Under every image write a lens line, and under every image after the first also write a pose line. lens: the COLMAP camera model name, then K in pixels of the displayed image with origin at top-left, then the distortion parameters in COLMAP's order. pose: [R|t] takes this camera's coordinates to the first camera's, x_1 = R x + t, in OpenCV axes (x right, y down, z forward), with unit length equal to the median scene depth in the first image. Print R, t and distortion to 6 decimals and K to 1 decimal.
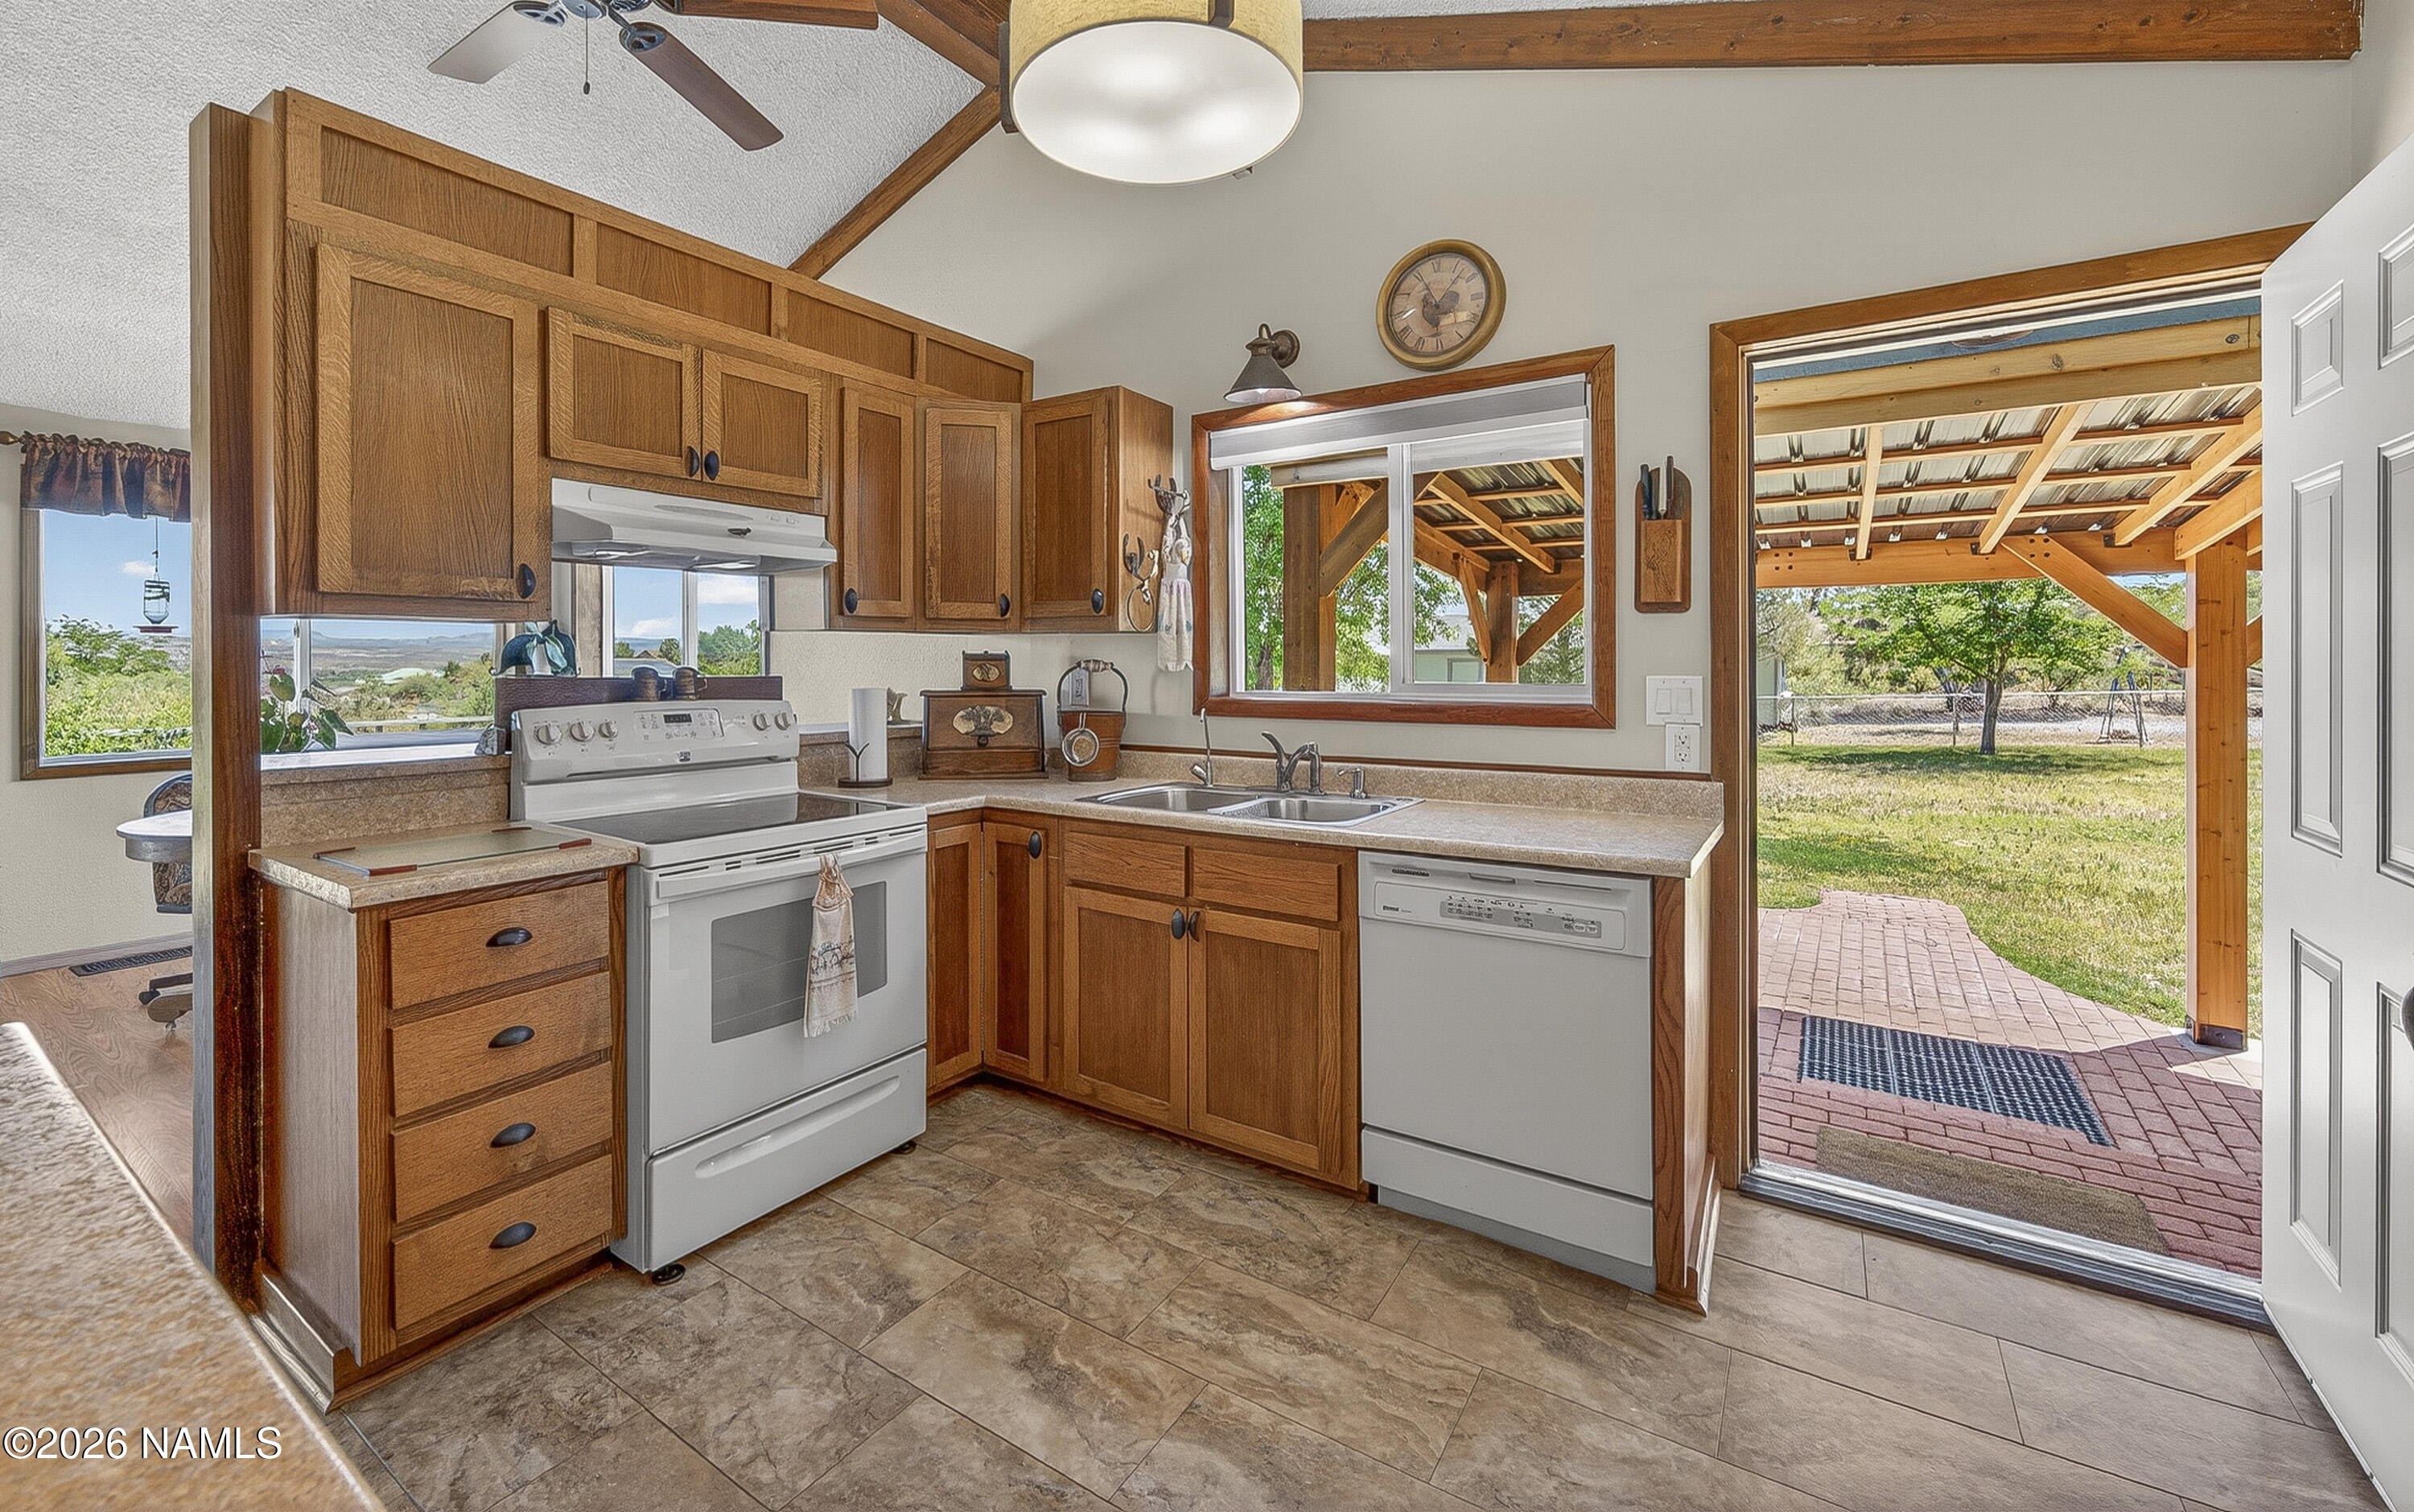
lens RADIAL K [[970.4, 0, 1182.8], [0, 970.4, 662.6], [0, 0, 1]] dist [0.001812, 0.000903]
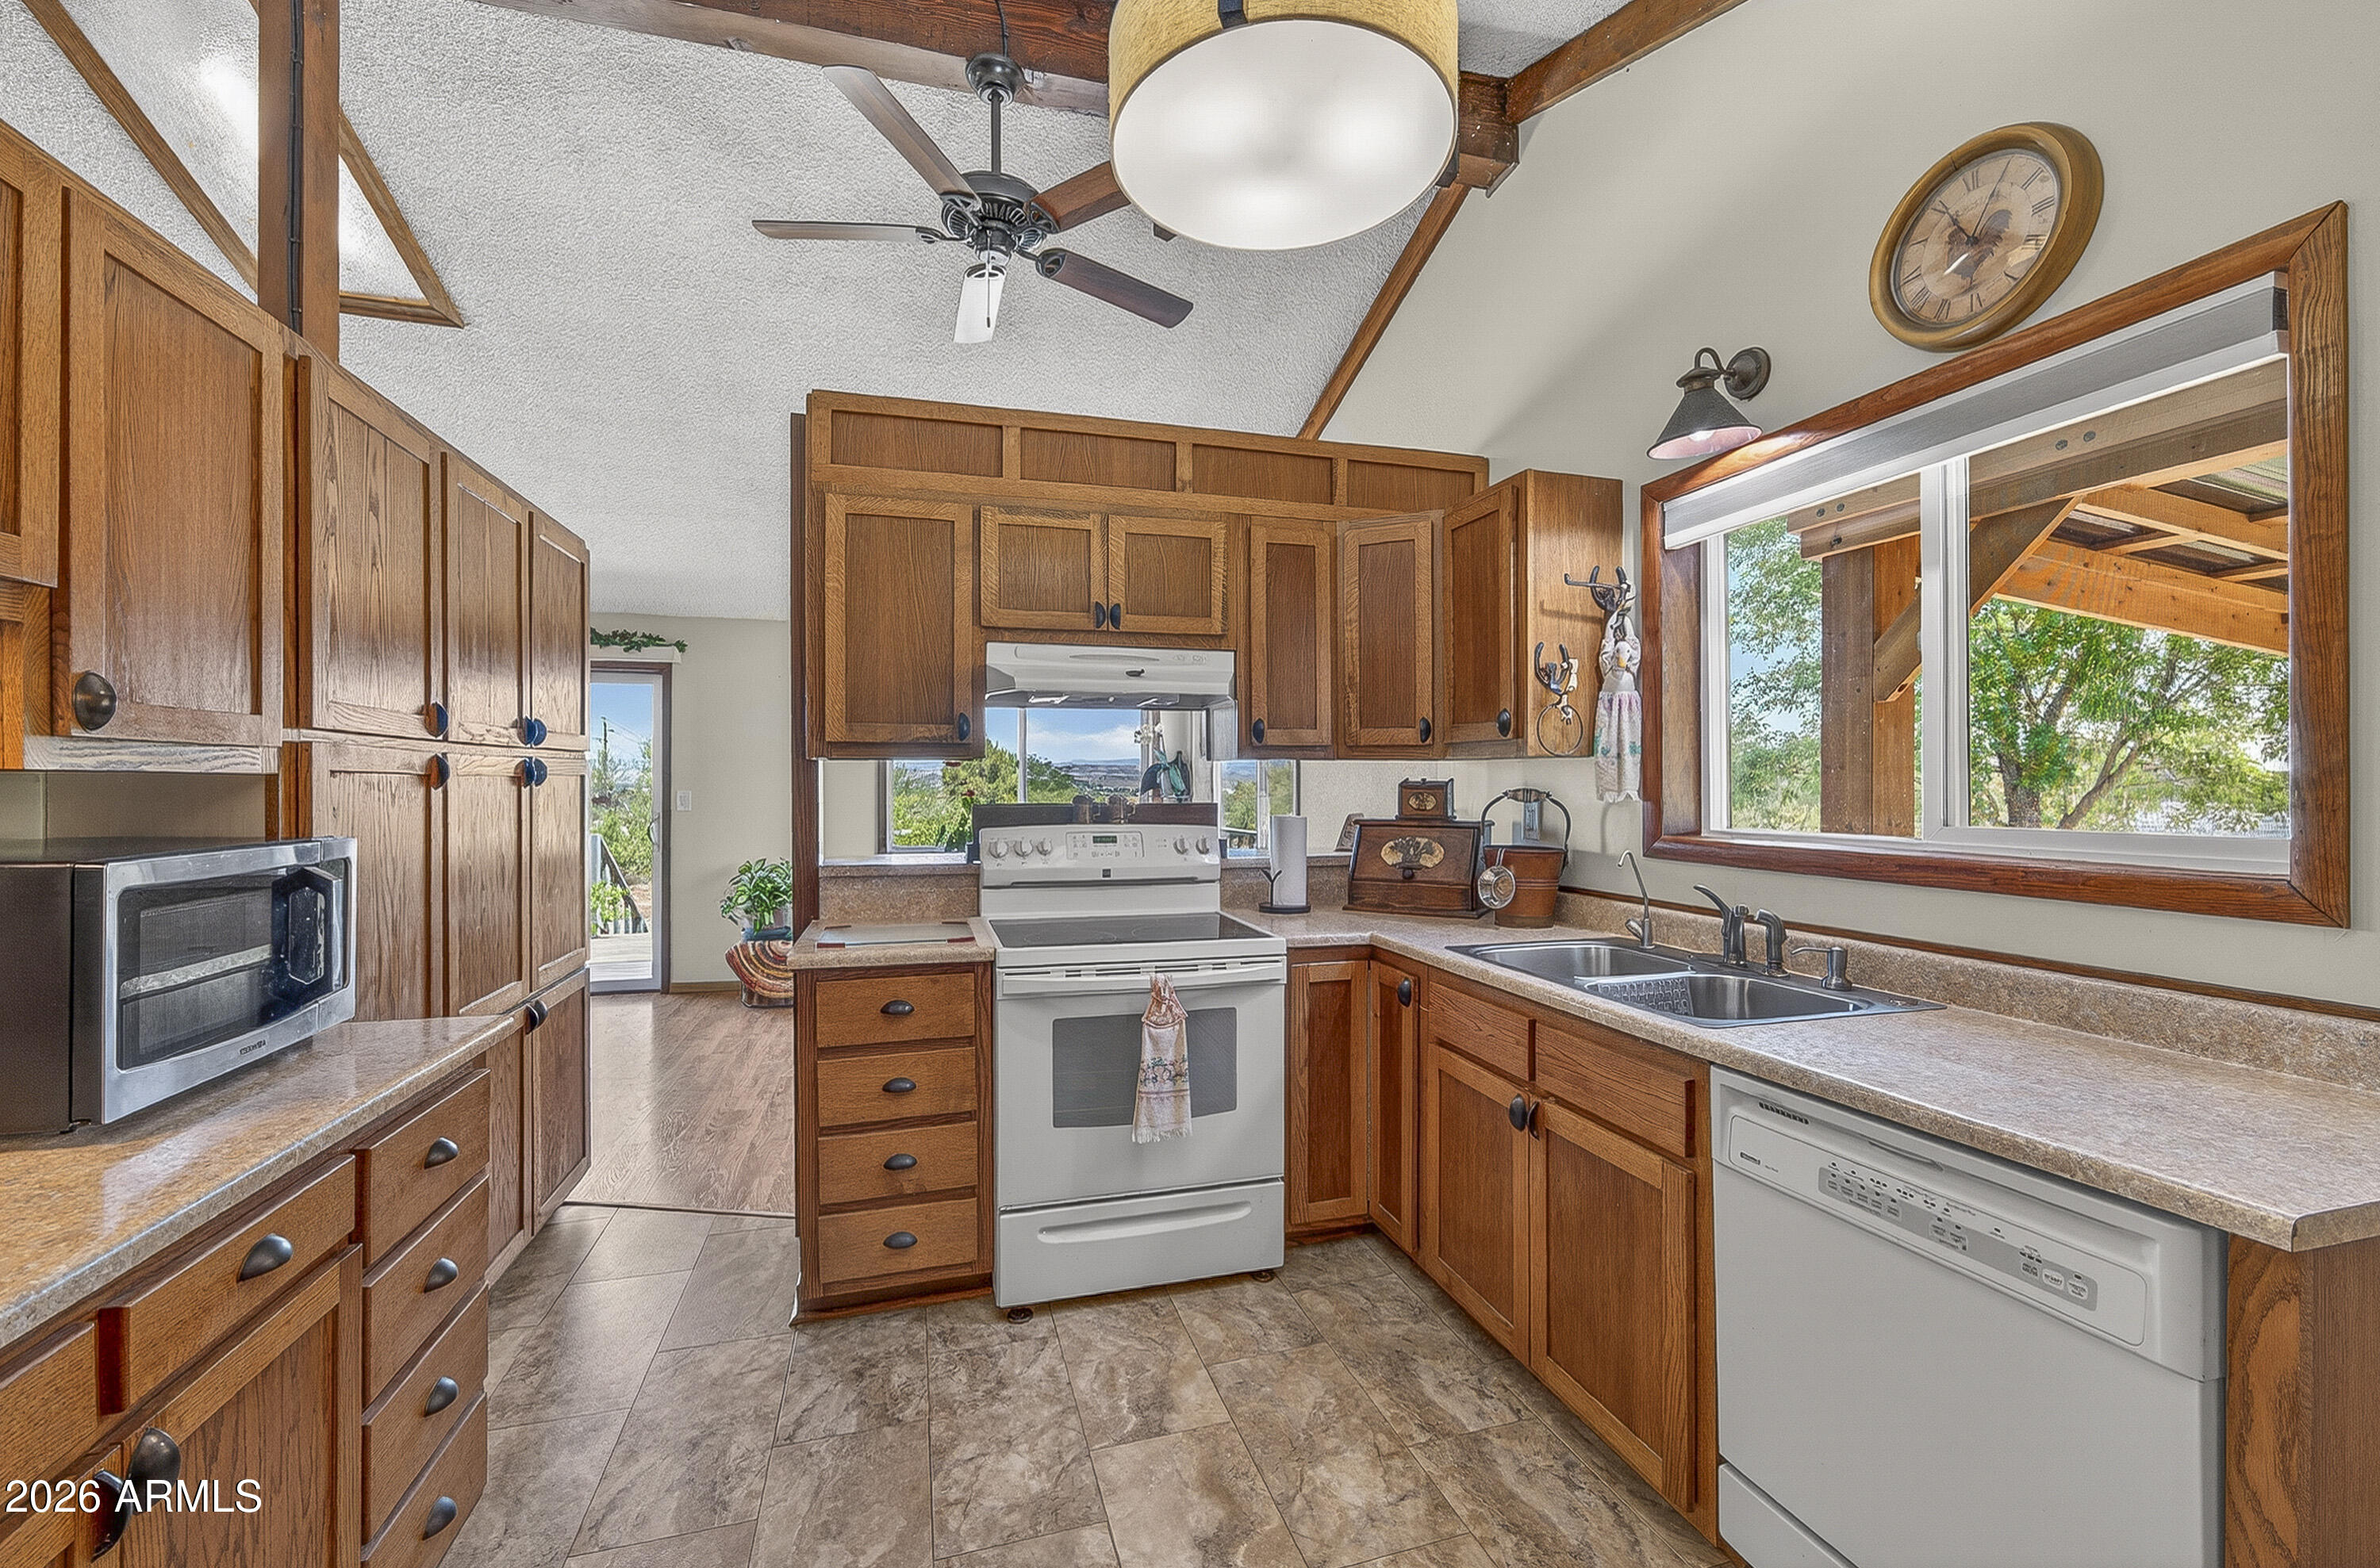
lens RADIAL K [[952.3, 0, 1208.4], [0, 952.3, 785.0], [0, 0, 1]] dist [-0.000667, 0.001212]
pose [[0.772165, 0.002511, -0.635417, 0.303906], [-0.000929, 0.999996, 0.002823, -0.010625], [0.635421, -0.001590, 0.772164, 0.210364]]
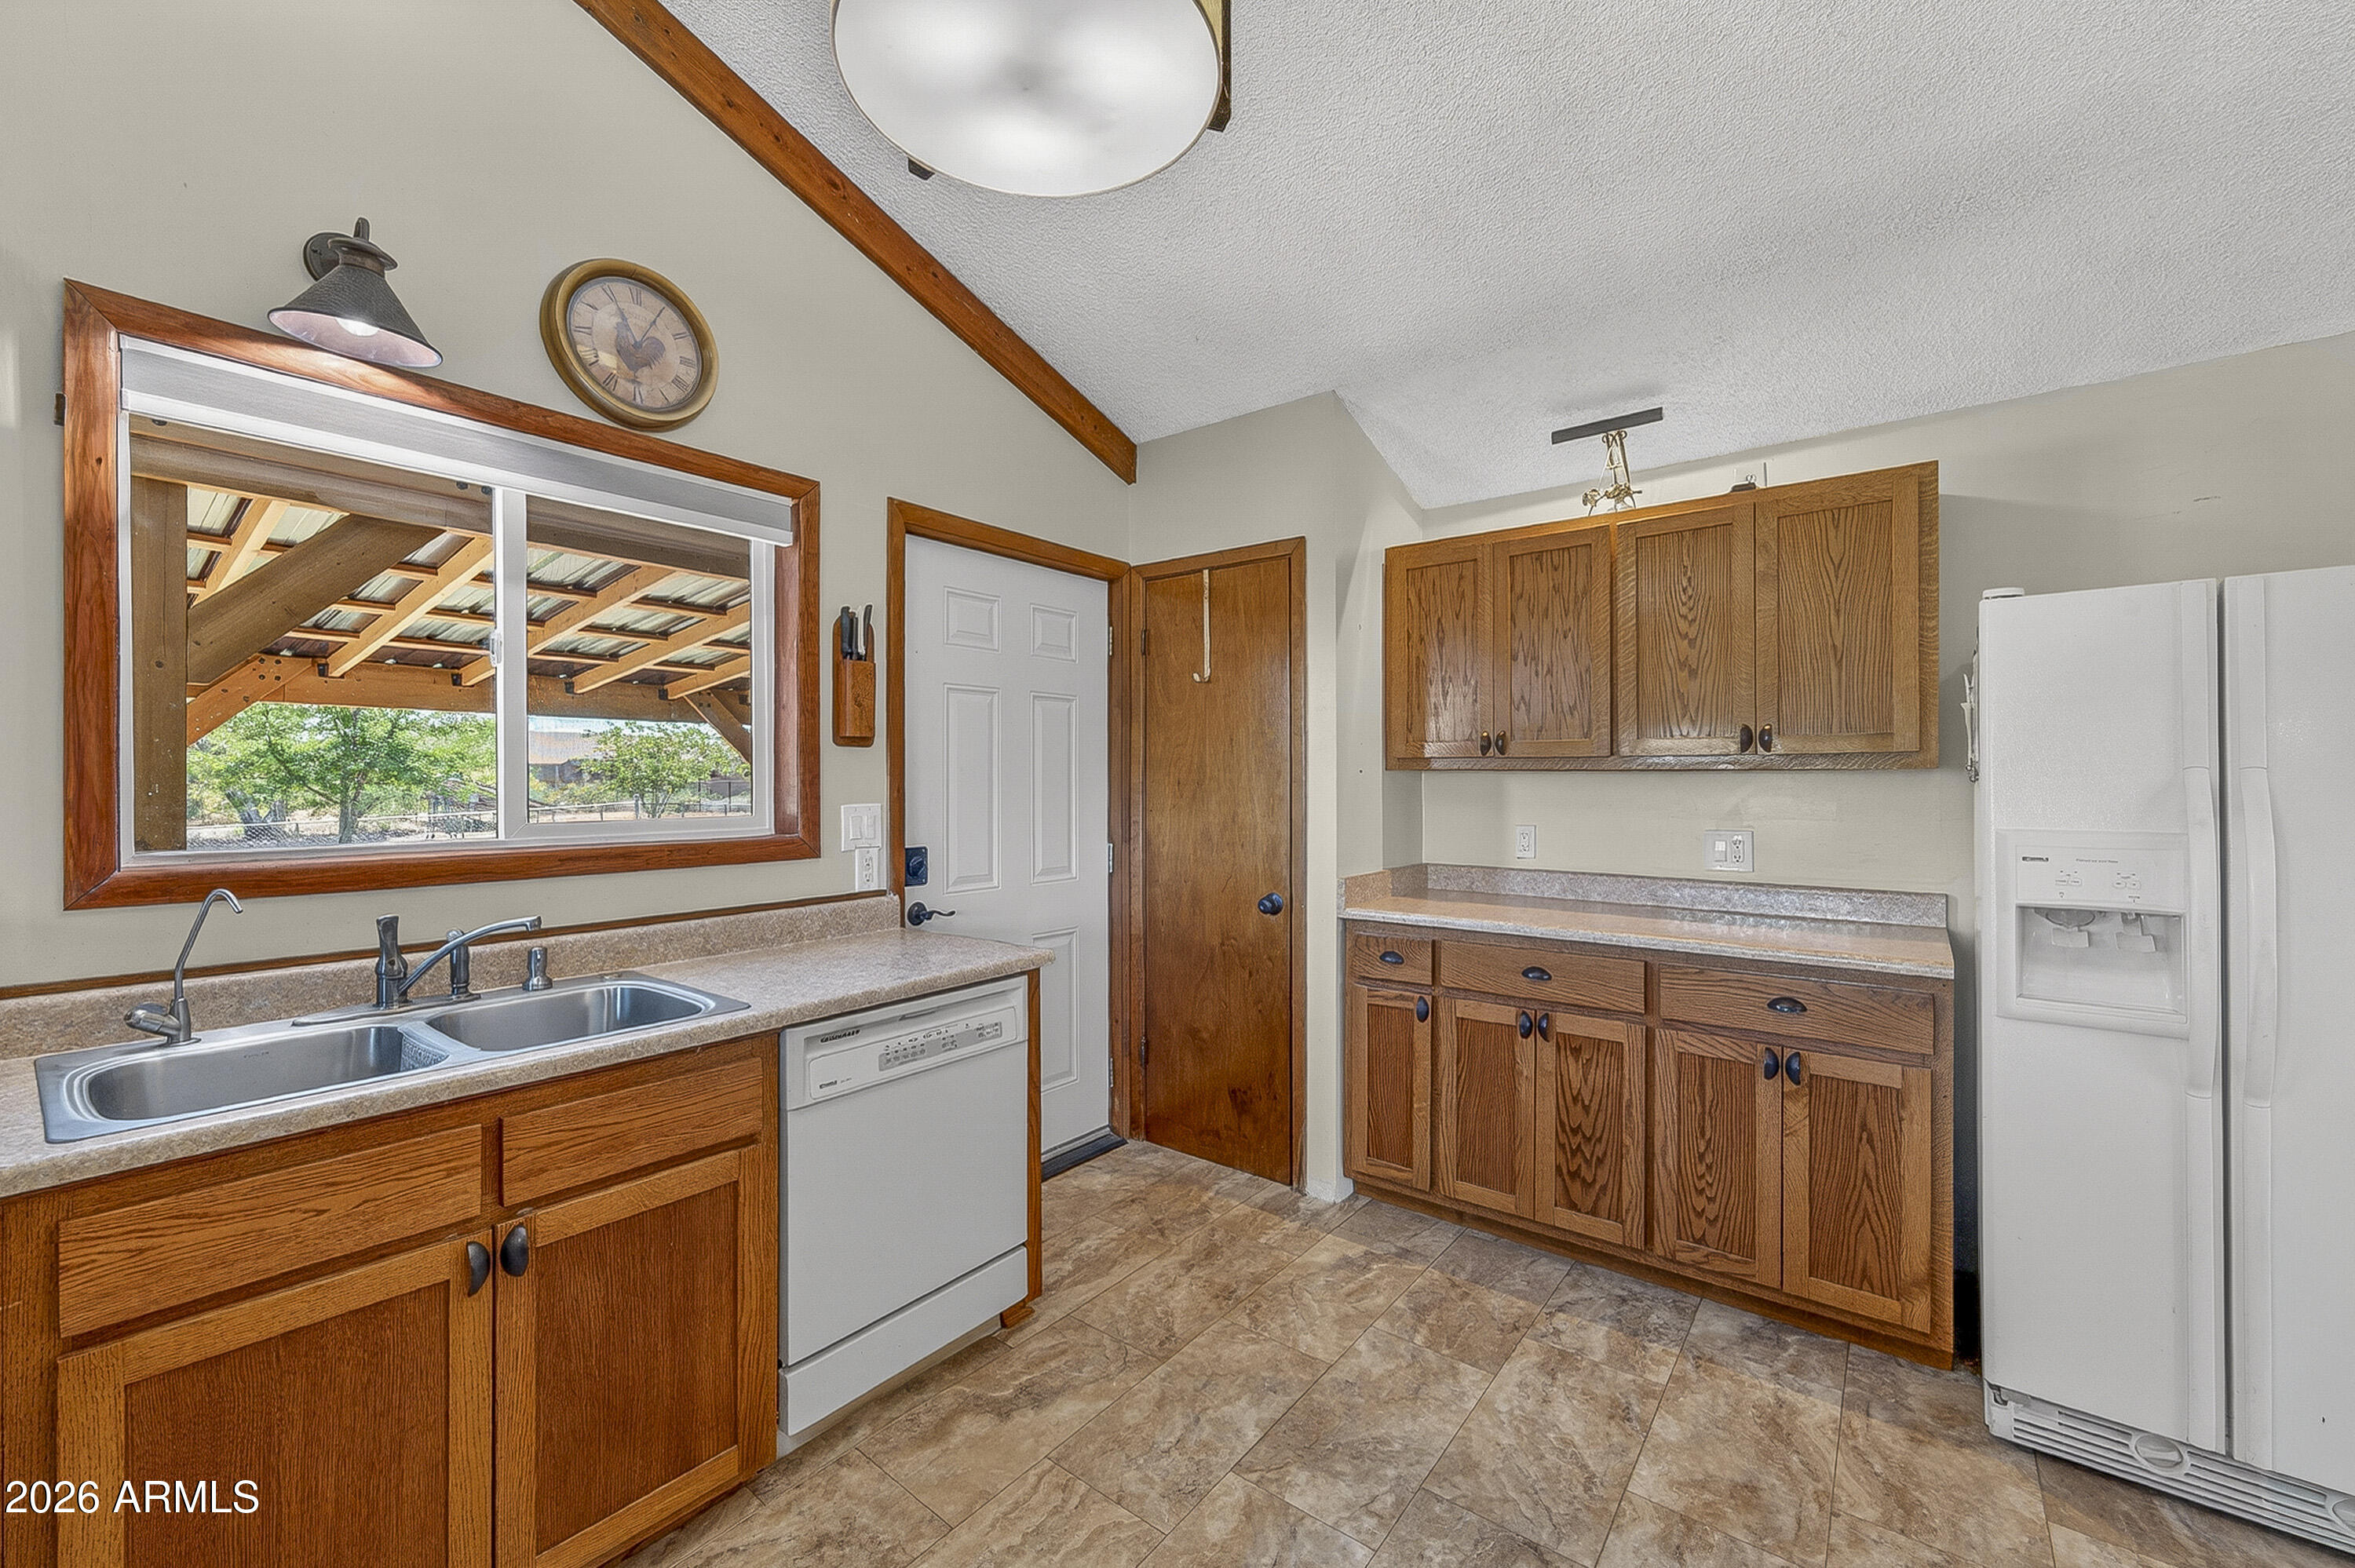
lens RADIAL K [[946.8, 0, 1182.8], [0, 946.8, 772.9], [0, 0, 1]] dist [0.006683, -0.000469]
pose [[0.087954, 0.010424, 0.996070, -0.522690], [0.004316, 0.999932, -0.010846, -0.008998], [-0.996115, 0.005253, 0.087903, 0.543014]]
